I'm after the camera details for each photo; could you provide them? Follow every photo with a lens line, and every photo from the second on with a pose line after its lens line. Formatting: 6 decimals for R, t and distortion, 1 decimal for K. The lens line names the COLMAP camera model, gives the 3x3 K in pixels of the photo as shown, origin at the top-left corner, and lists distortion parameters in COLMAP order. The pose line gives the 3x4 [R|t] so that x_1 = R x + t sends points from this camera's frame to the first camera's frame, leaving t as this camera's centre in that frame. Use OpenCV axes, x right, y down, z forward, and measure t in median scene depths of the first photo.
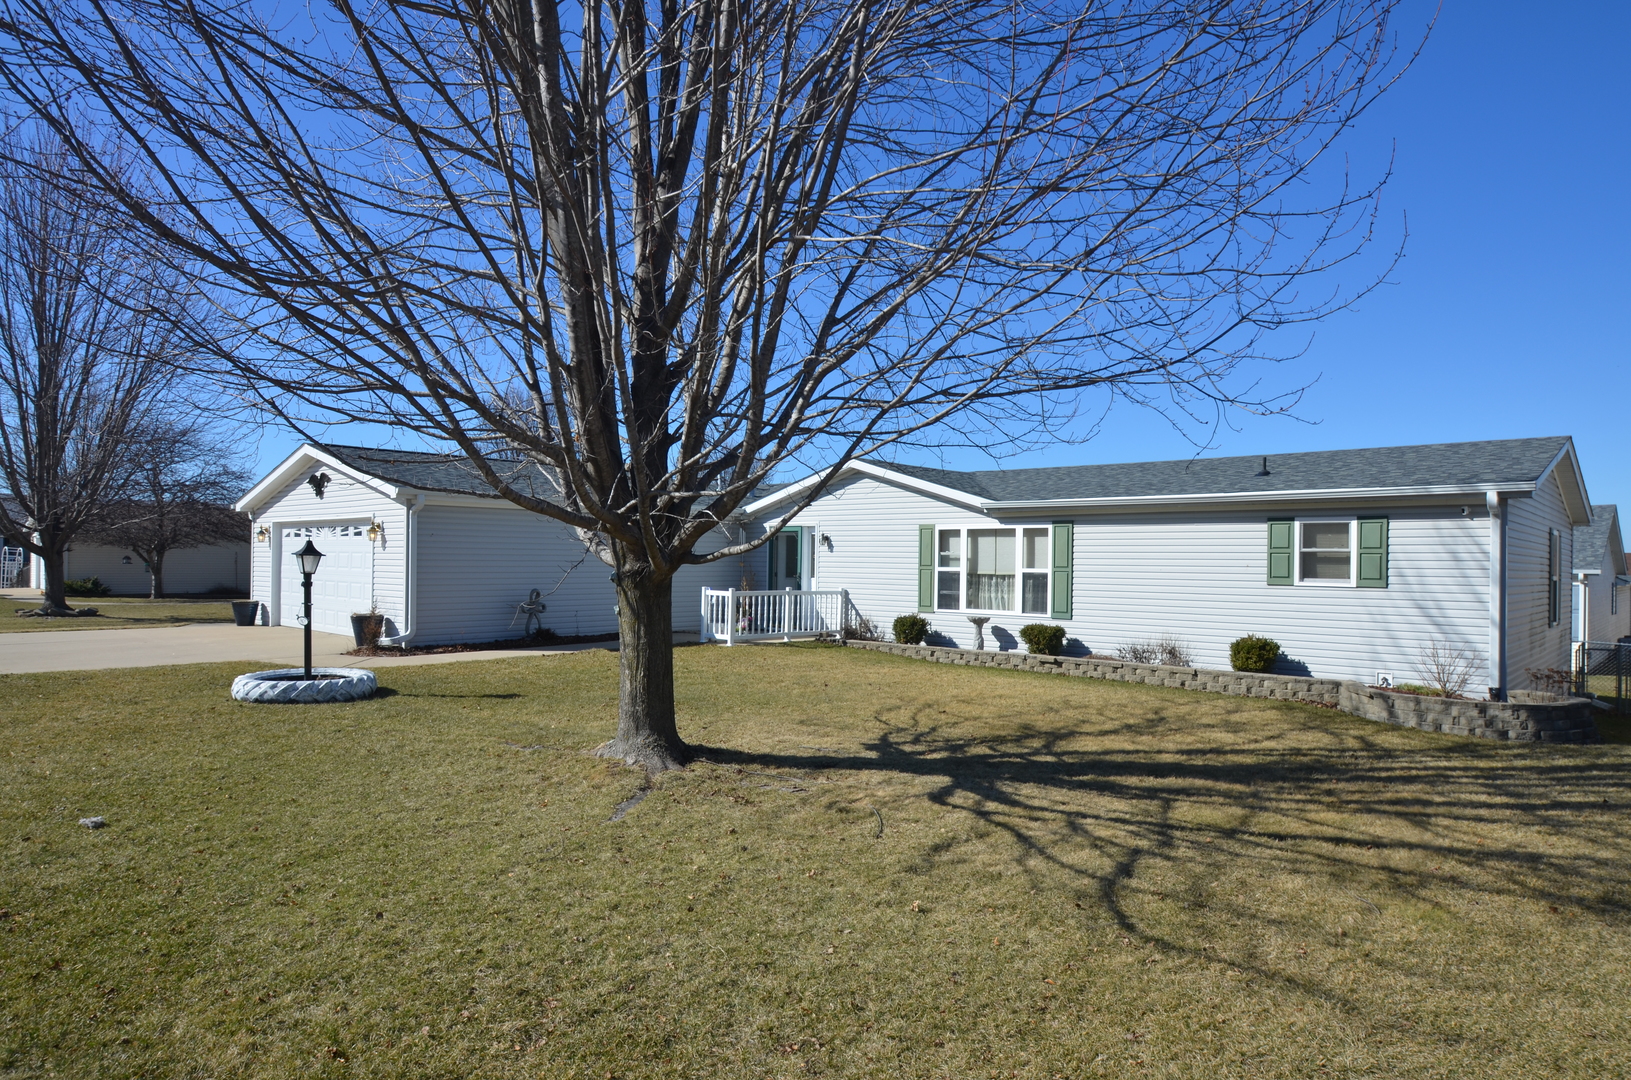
lens RADIAL K [[992.6, 0, 815.5], [0, 992.6, 540.0], [0, 0, 1]] dist [-0.022152, -0.000083]
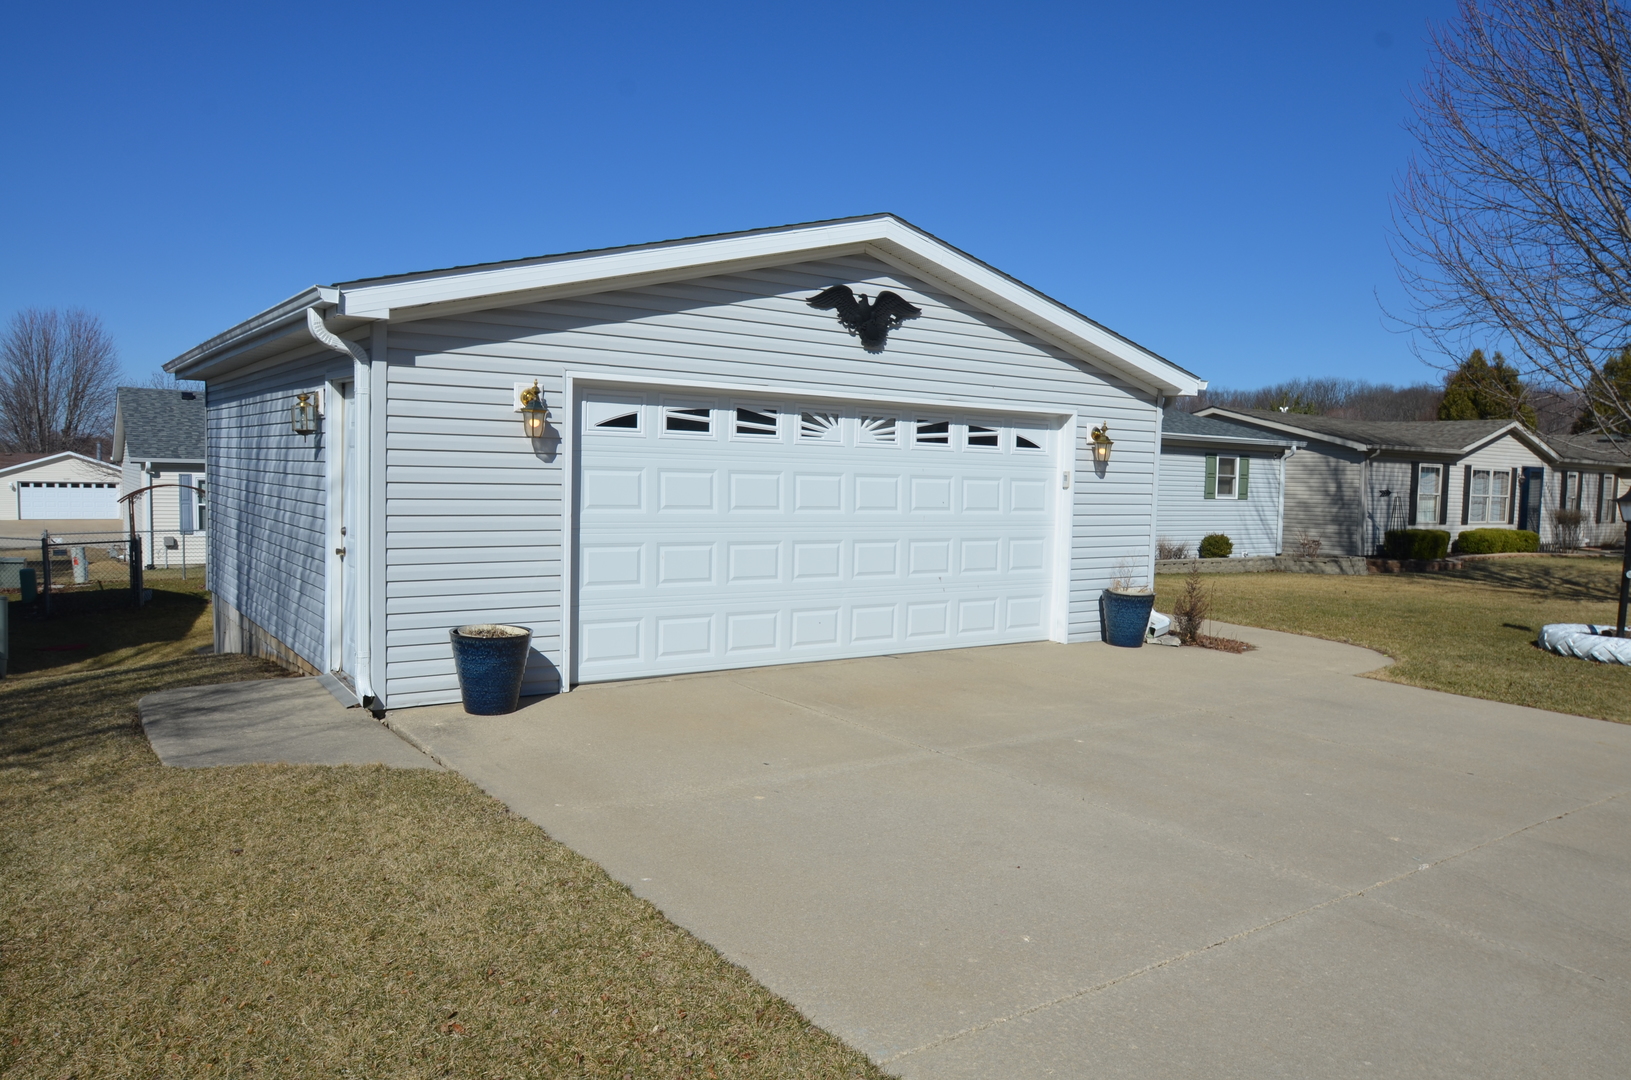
lens RADIAL K [[1162.2, 0, 815.5], [0, 1162.2, 540.0], [0, 0, 1]] dist [0.001170, 0.000065]
pose [[0.180239, -0.062534, 0.981633, -1.153507], [-0.039325, 0.996721, 0.070715, 0.005687], [-0.982837, -0.051348, 0.177188, 1.070432]]
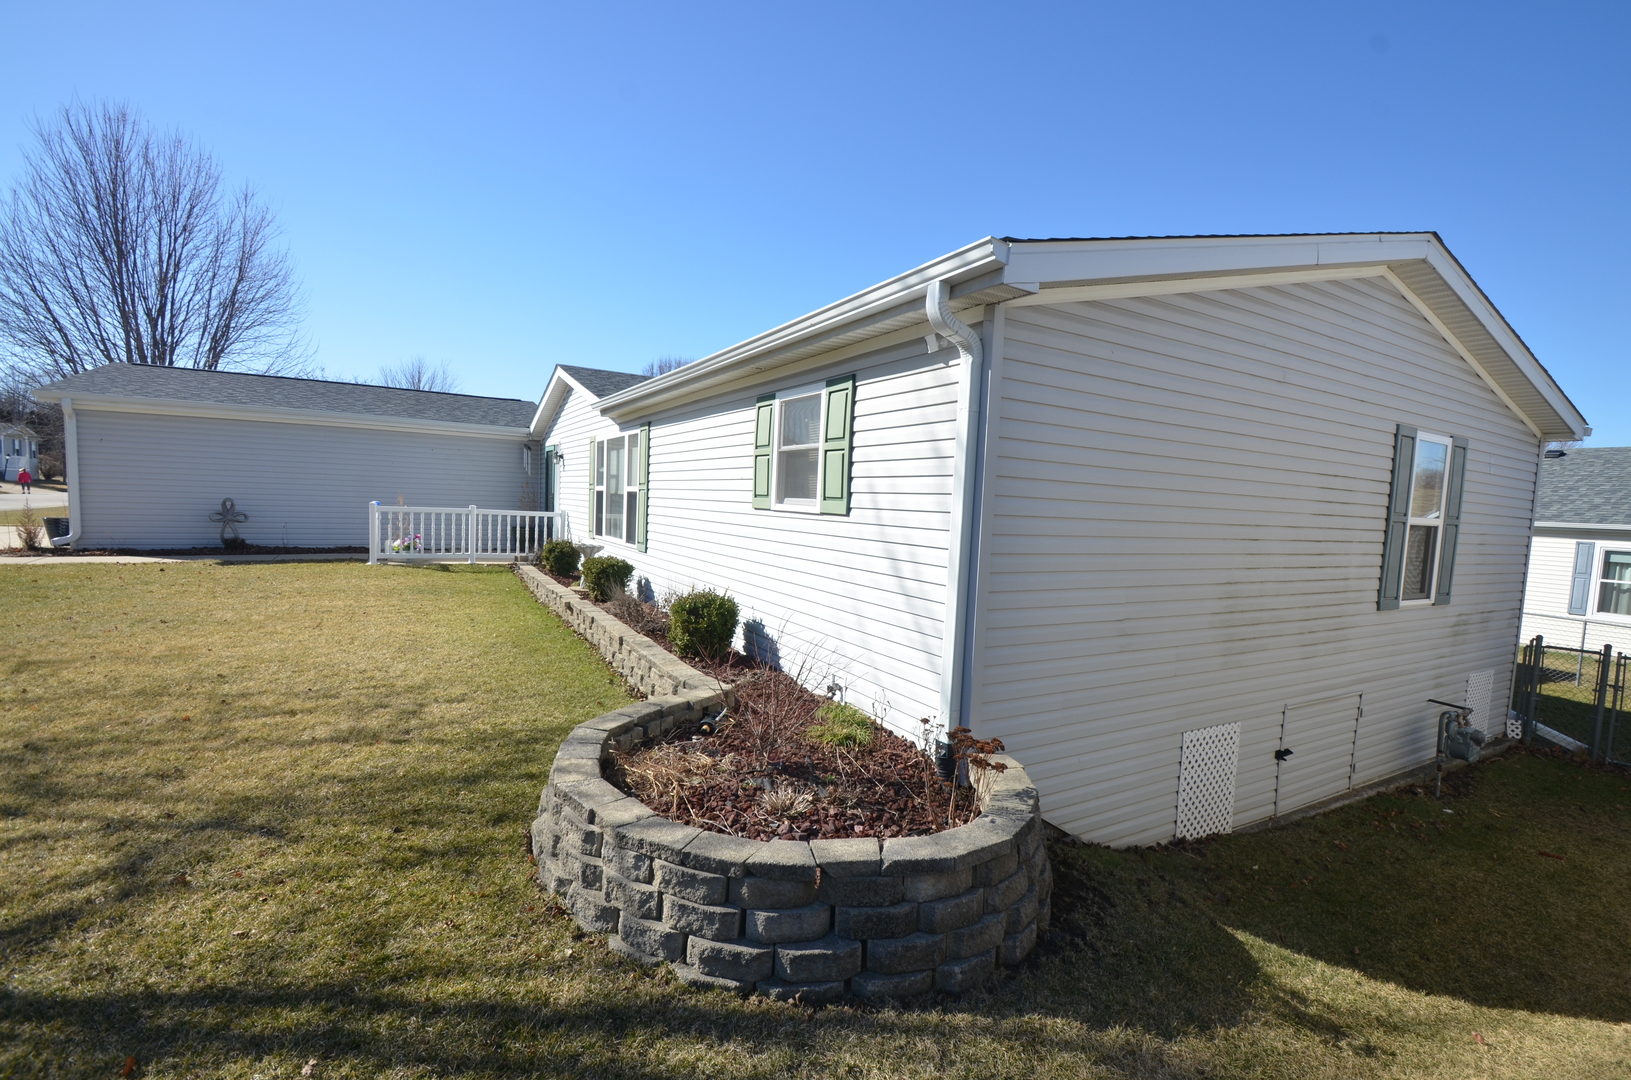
lens RADIAL K [[720.5, 0, 819.5], [0, 720.5, 561.2], [0, 0, 1]] dist [-0.021228, 0.000309]
pose [[0.962524, 0.051983, -0.266169, 0.522998], [-0.025592, 0.994488, 0.101678, 0.026546], [0.269988, -0.091056, 0.958549, 0.498104]]
